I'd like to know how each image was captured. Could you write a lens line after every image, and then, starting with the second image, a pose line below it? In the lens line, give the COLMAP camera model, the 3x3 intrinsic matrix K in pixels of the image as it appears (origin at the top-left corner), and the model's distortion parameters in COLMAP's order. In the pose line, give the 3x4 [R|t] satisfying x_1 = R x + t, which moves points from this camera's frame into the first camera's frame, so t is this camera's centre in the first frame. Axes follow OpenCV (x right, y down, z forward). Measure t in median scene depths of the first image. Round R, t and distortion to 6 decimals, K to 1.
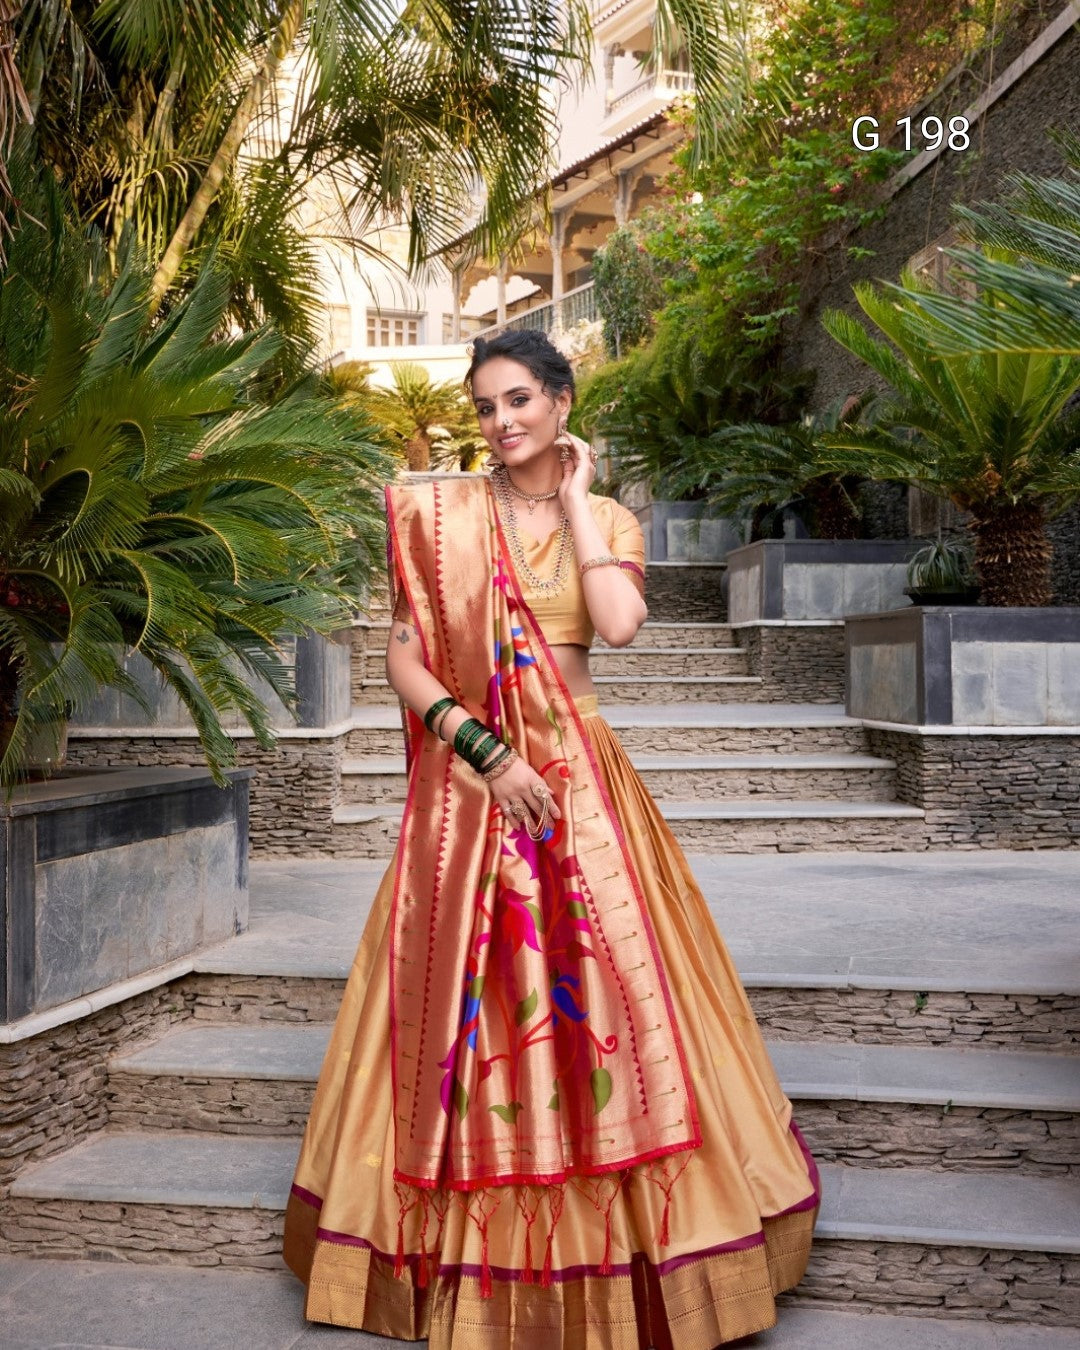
lens RADIAL K [[1753.7, 0, 560.5], [0, 1753.7, 639.6], [0, 0, 1]] dist [-0.011267, 0.041032]
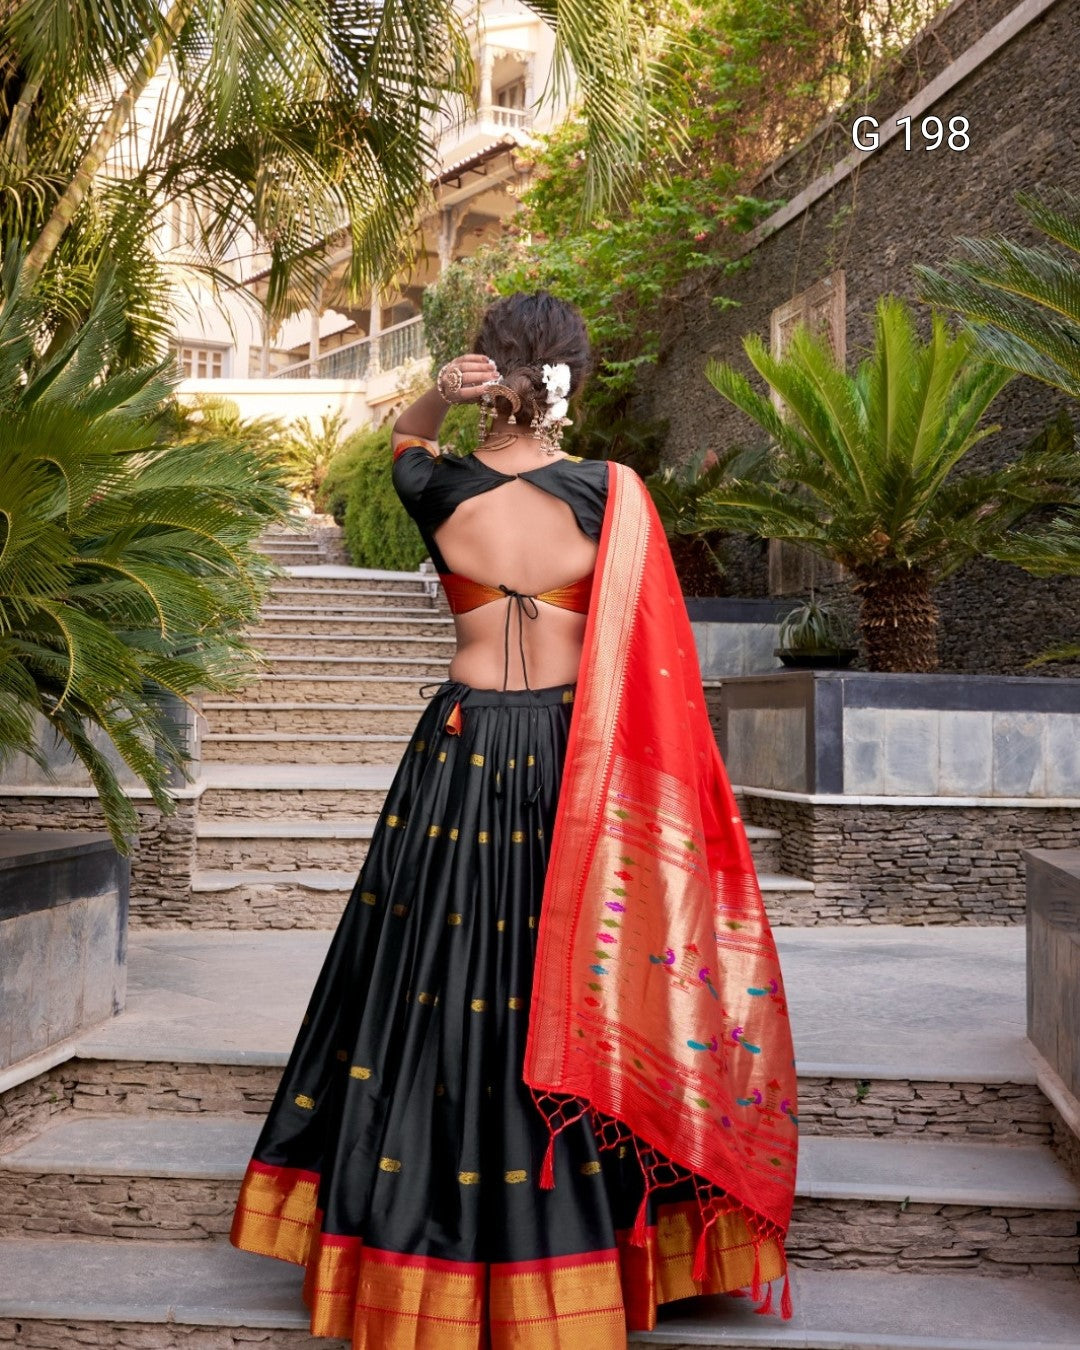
lens RADIAL K [[1838.0, 0, 538.3], [0, 1838.0, 601.8], [0, 0, 1]] dist [-0.008617, 0.023295]
pose [[0.994904, 0.024513, 0.097801, -0.042545], [-0.019654, 0.998539, -0.050334, -0.002727], [-0.098892, 0.048156, 0.993932, 0.007084]]
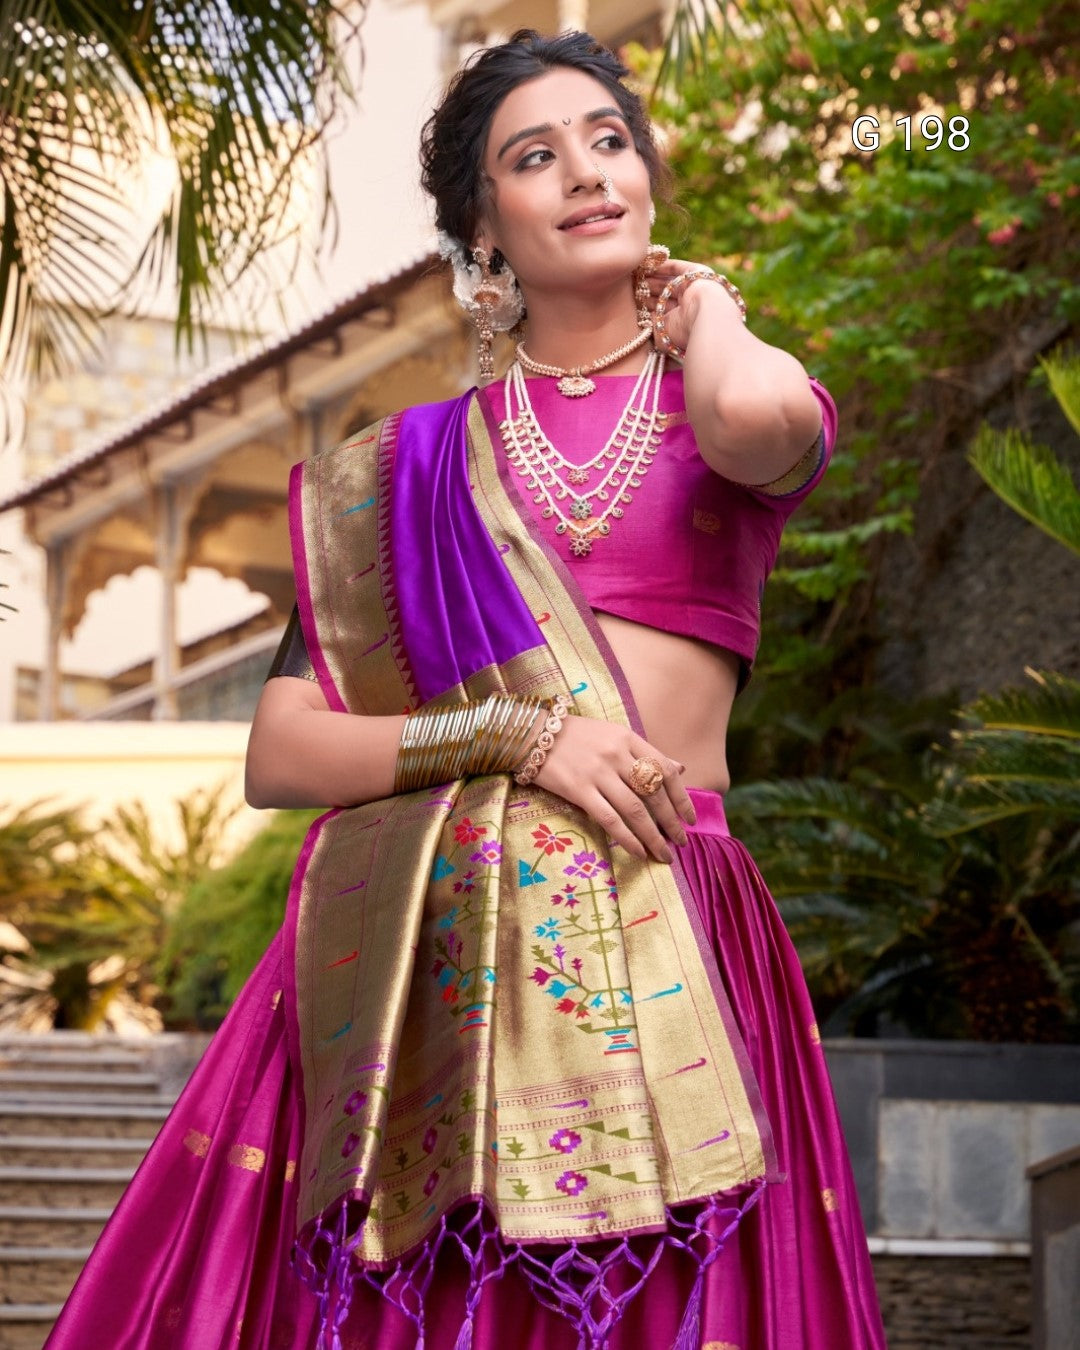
lens RADIAL K [[4542.0, 0, 539.1], [0, 4542.0, 674.7], [0, 0, 1]] dist [0.063720, -1.185195]
pose [[0.998403, 0.024856, 0.050733, -0.010885], [-0.014626, 0.981119, -0.192852, 0.091333], [-0.054568, 0.191802, 0.979915, -0.067846]]
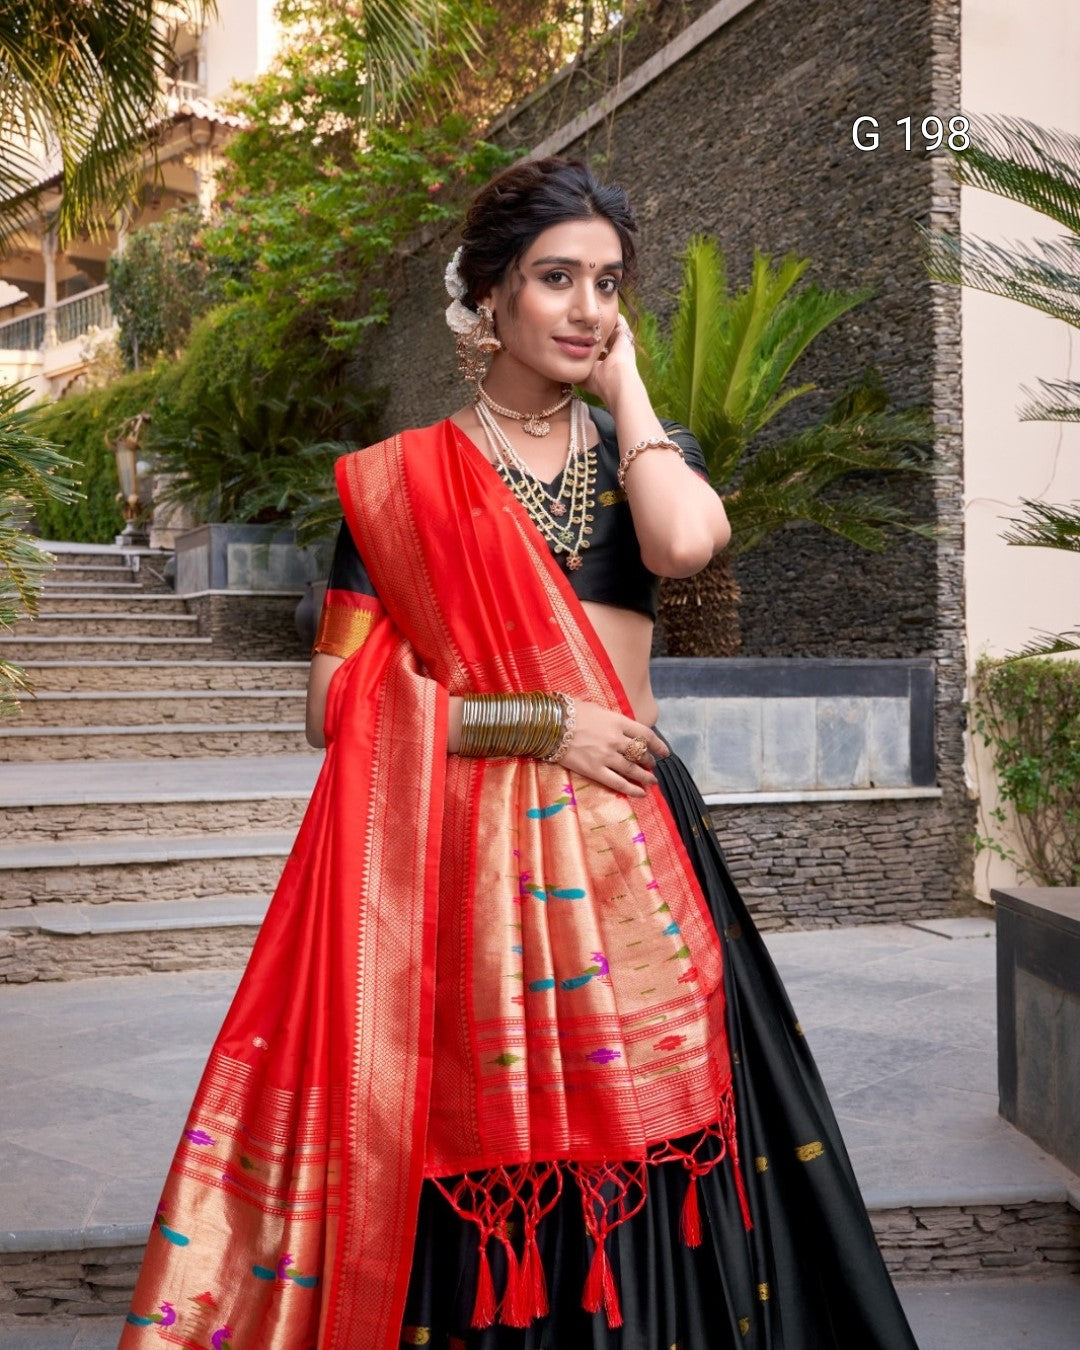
lens RADIAL K [[1693.0, 0, 539.8], [0, 1693.0, 671.7], [0, 0, 1]] dist [-0.005104, 0.032823]
pose [[0.957552, -0.001912, 0.288254, -0.071887], [-0.000528, 0.999965, 0.008388, -0.017790], [-0.288259, -0.008184, 0.957517, 0.206865]]
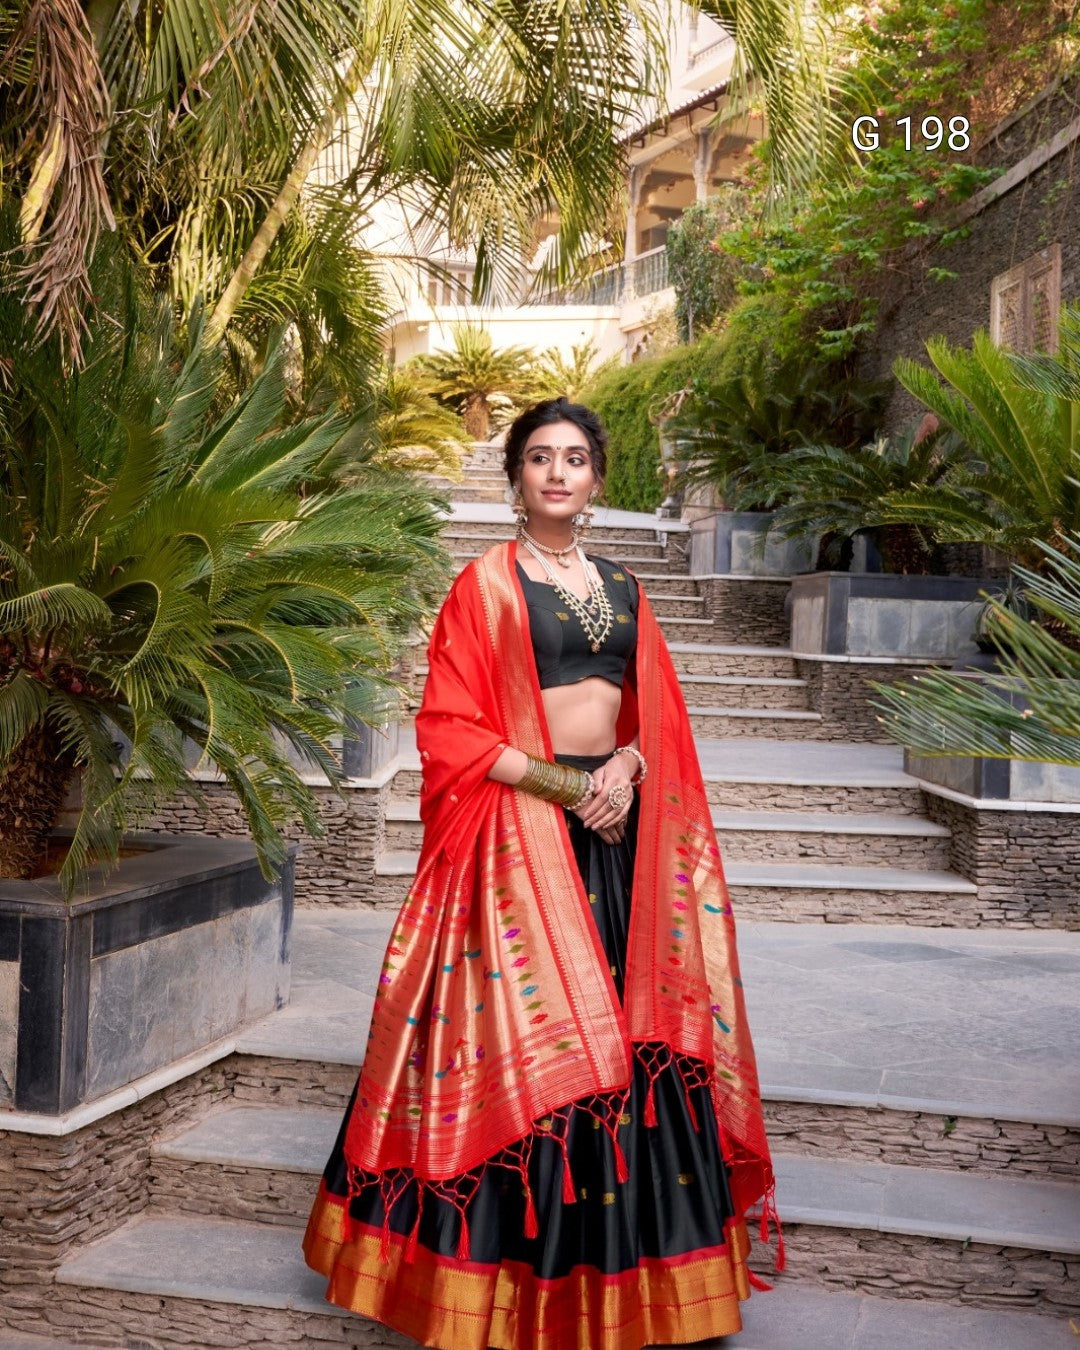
lens RADIAL K [[1868.5, 0, 537.6], [0, 1868.5, 582.4], [0, 0, 1]] dist [-0.005551, 0.018234]
pose [[0.998267, 0.037866, -0.045043, 0.003179], [-0.038343, 0.999217, -0.009767, -0.049674], [0.044638, 0.011477, 0.998937, -0.050894]]
